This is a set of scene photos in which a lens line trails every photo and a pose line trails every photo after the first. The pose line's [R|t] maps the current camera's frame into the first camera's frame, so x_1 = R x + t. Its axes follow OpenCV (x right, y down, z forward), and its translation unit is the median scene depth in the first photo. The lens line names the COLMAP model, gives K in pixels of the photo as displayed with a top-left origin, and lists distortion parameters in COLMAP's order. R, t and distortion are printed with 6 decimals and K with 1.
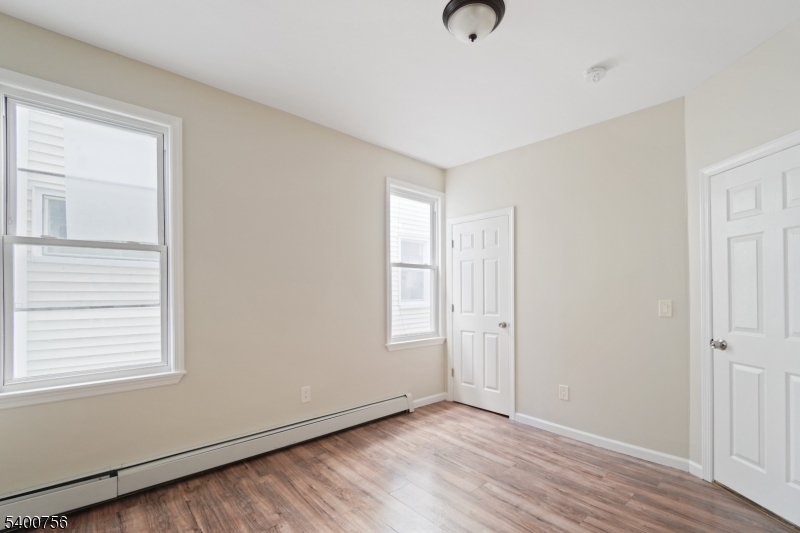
lens RADIAL K [[358.9, 0, 411.8], [0, 358.9, 290.3], [0, 0, 1]] dist [0.014712, -0.000329]
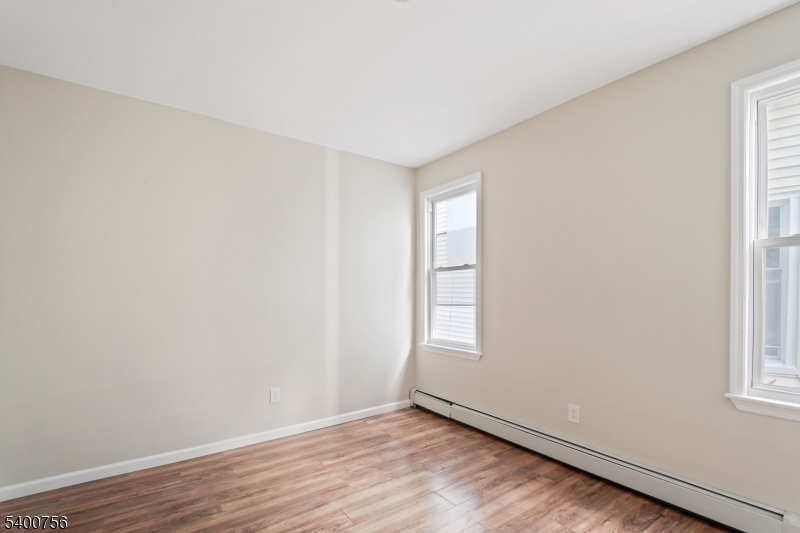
lens RADIAL K [[358.9, 0, 394.3], [0, 358.9, 289.2], [0, 0, 1]] dist [0.014712, -0.000329]
pose [[-0.104745, -0.013689, -0.994405, 0.757115], [0.004736, 0.999887, -0.014263, -0.006856], [0.994488, -0.006203, -0.104669, 0.780712]]
